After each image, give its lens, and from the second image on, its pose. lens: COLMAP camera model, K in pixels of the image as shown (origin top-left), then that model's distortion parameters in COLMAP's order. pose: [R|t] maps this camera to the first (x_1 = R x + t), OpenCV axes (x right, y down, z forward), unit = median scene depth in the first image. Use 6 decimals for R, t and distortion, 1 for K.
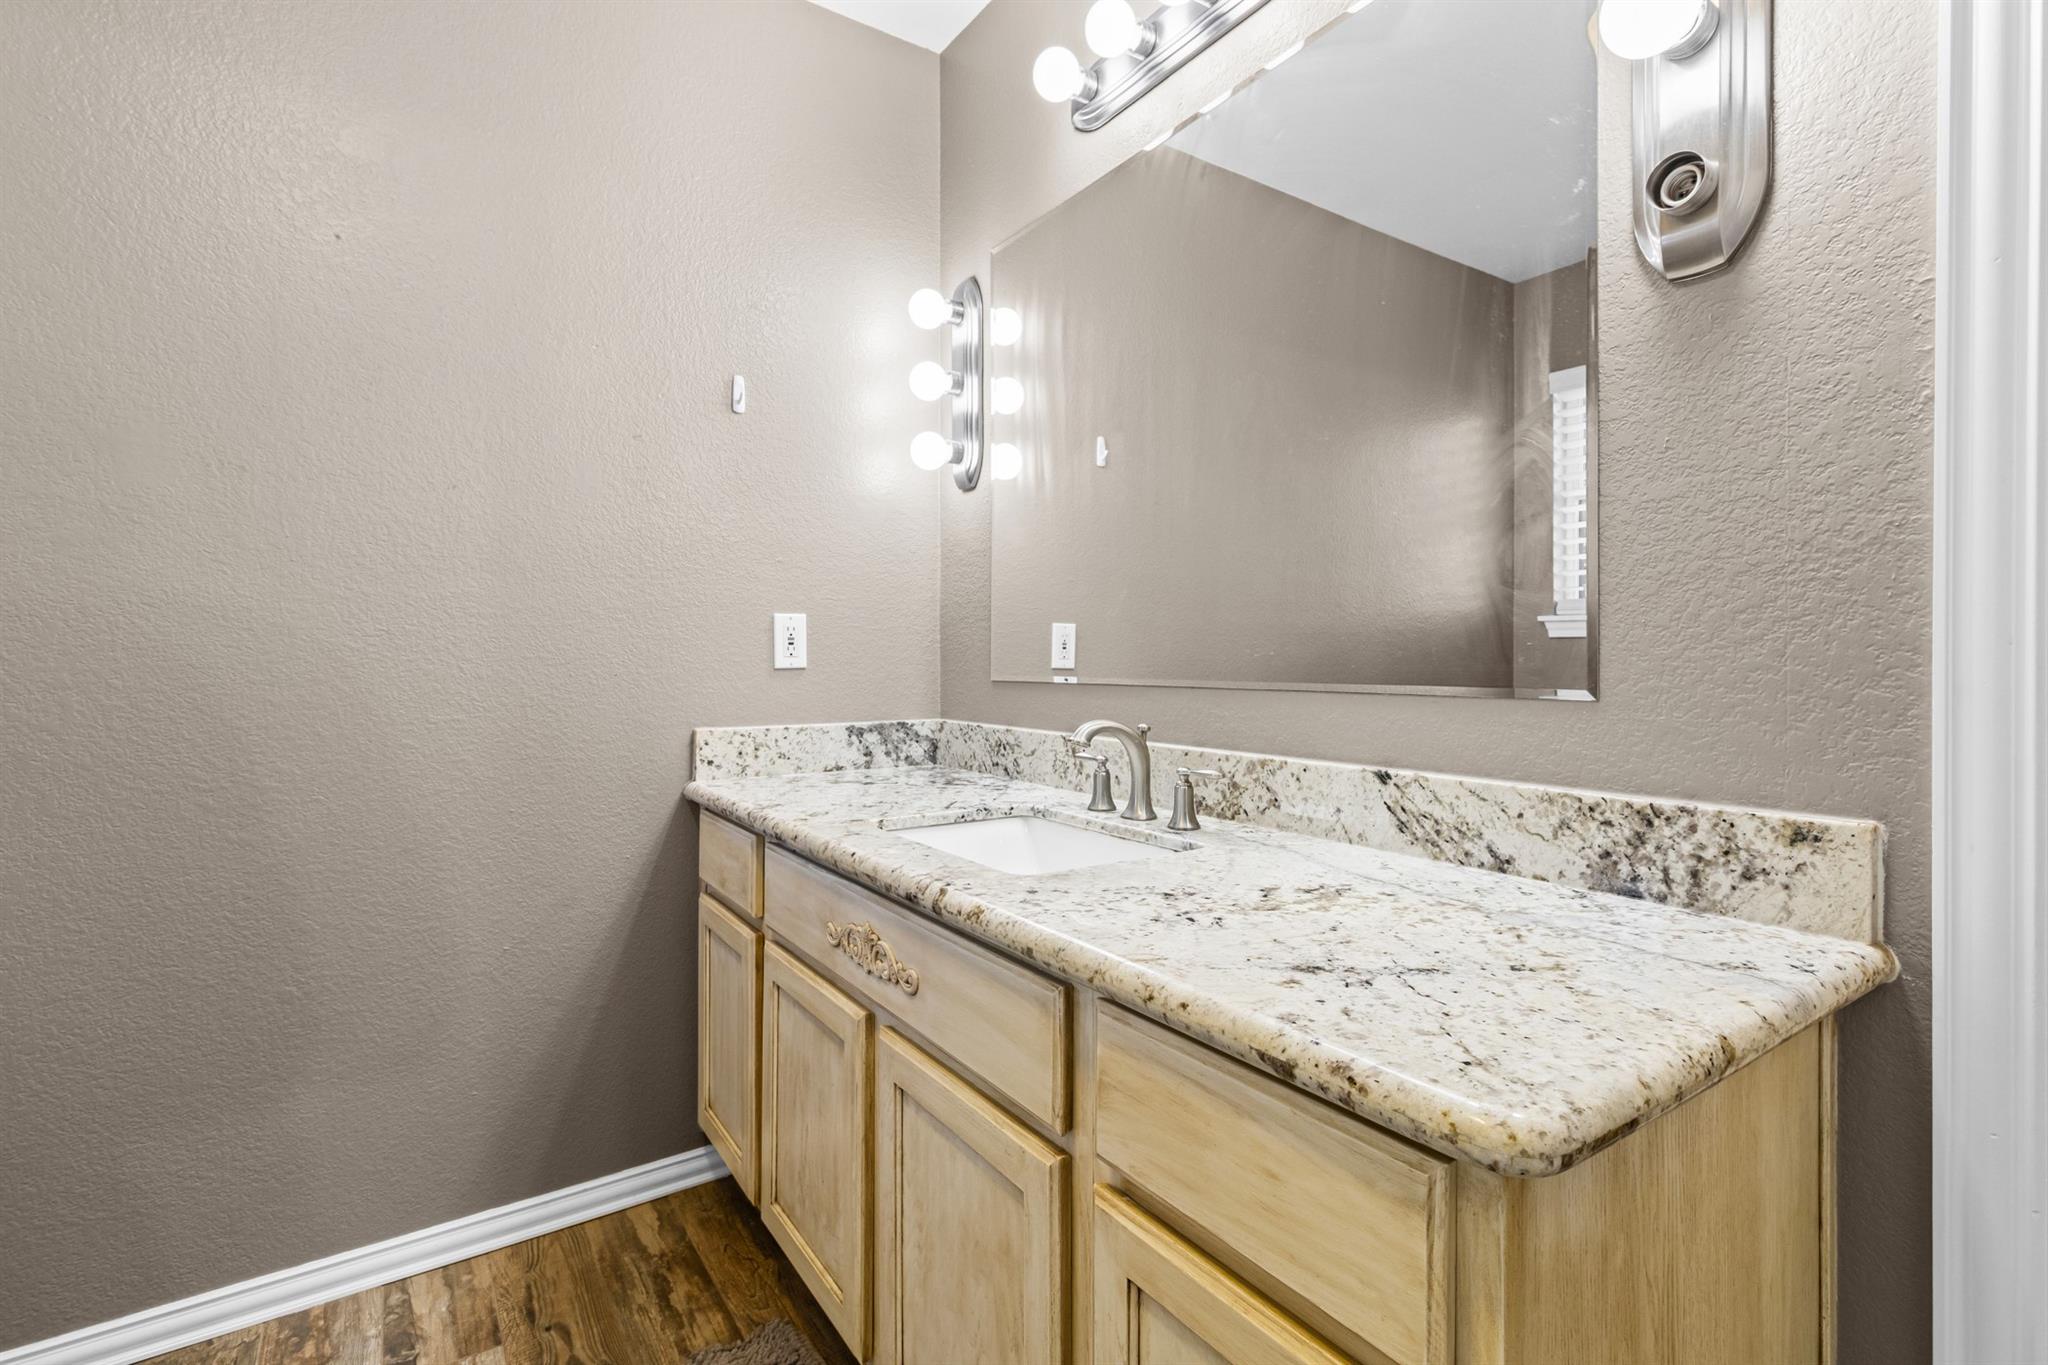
lens RADIAL K [[933.3, 0, 992.1], [0, 933.3, 662.9], [0, 0, 1]] dist [0.002307, 0.000040]
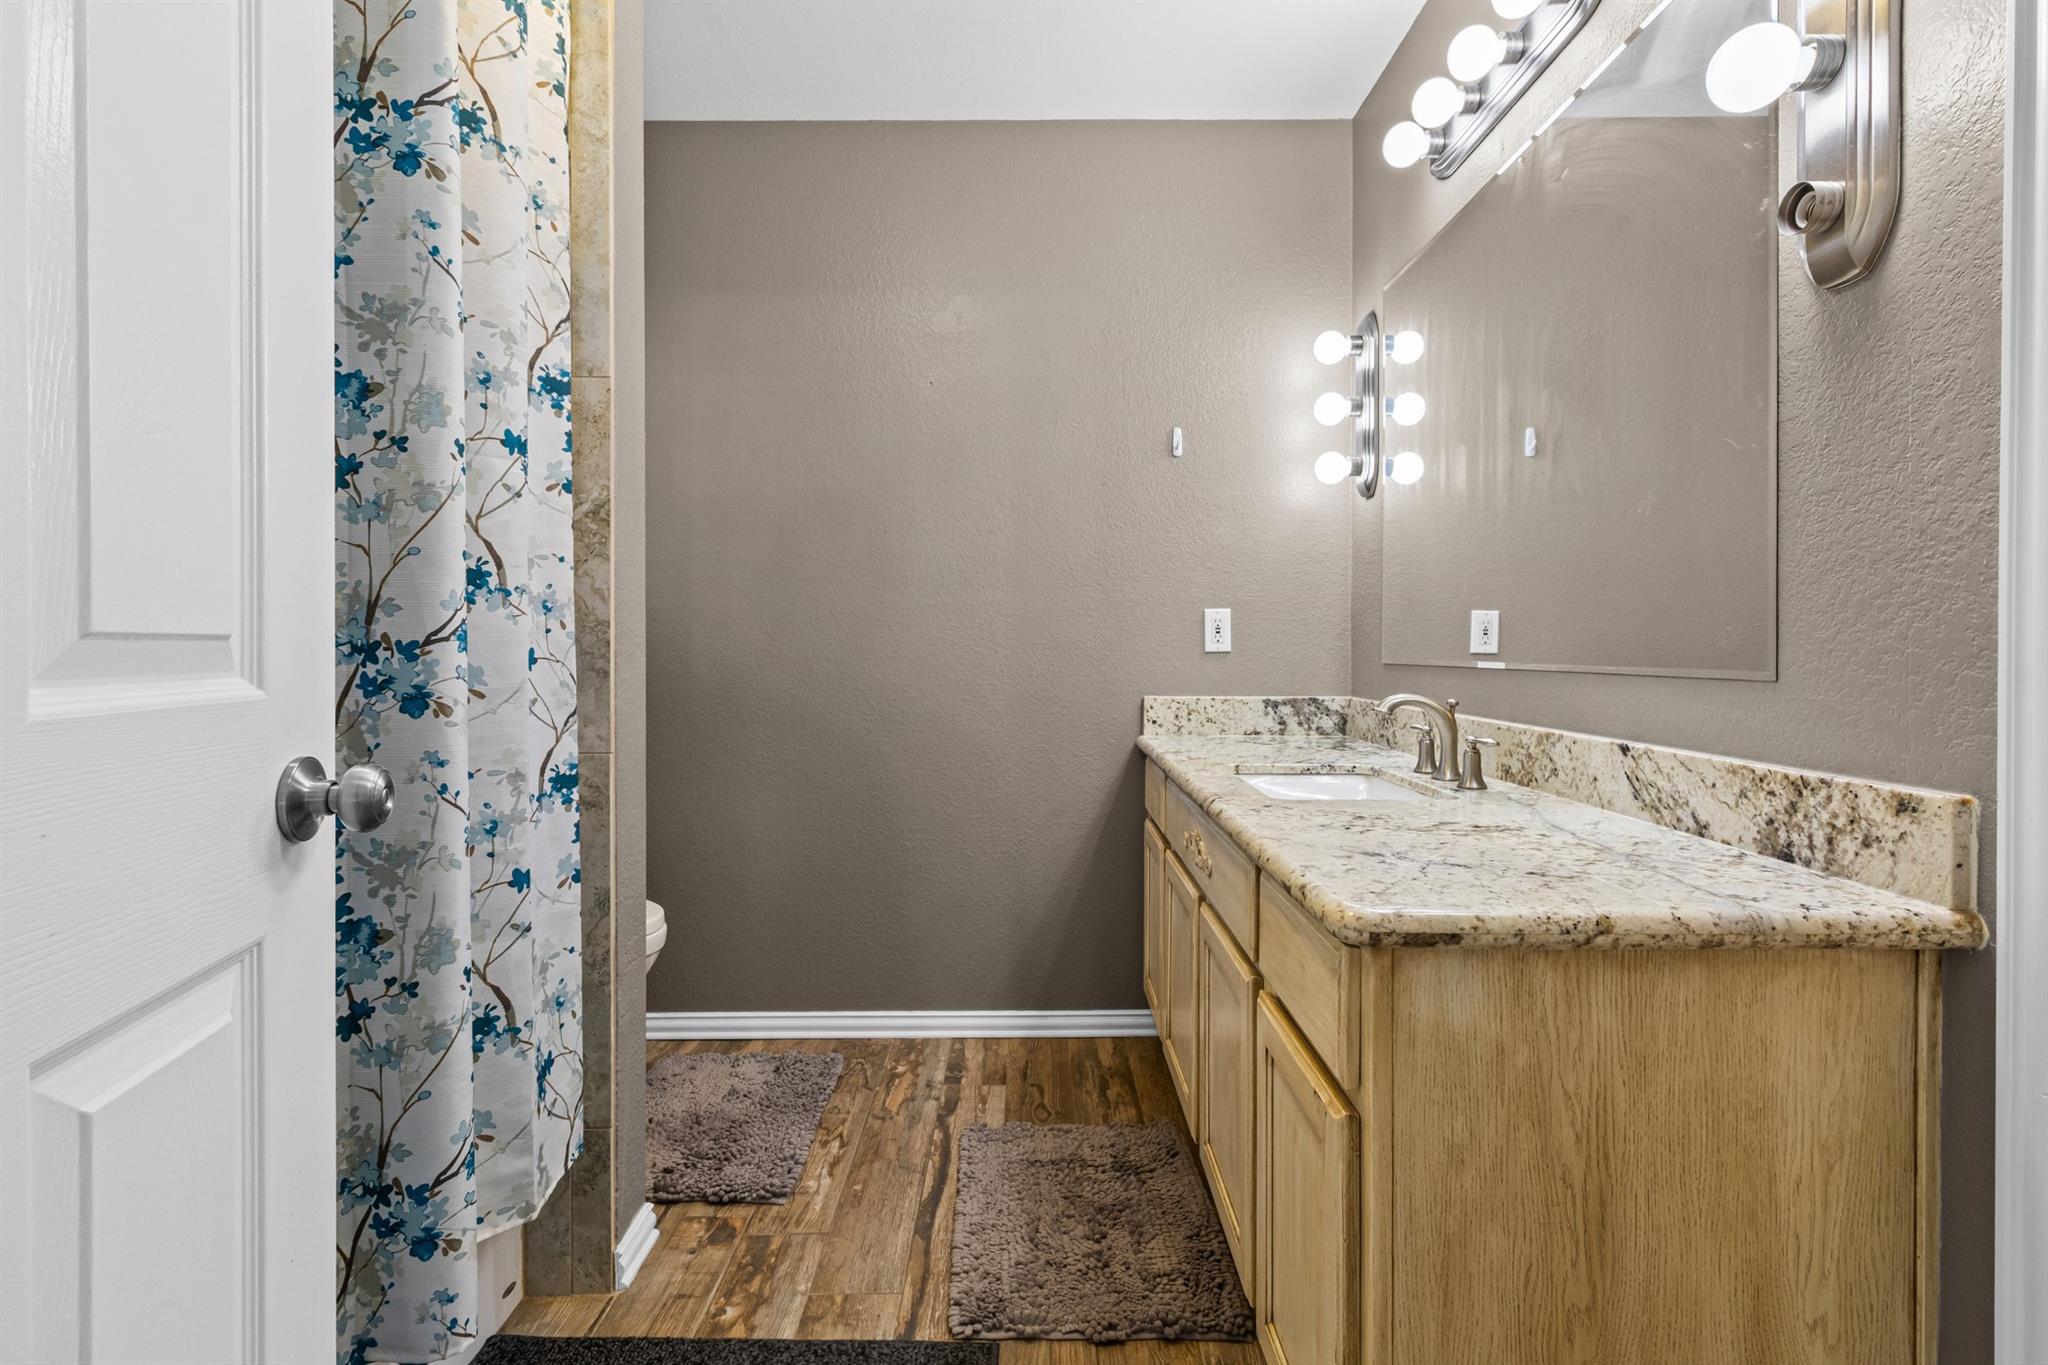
lens RADIAL K [[933.3, 0, 992.1], [0, 933.3, 662.9], [0, 0, 1]] dist [0.002307, 0.000040]
pose [[0.810853, 0.012090, -0.585124, 0.446698], [-0.004636, 0.999888, 0.014235, 0.006821], [0.585231, -0.008830, 0.810819, -0.332638]]
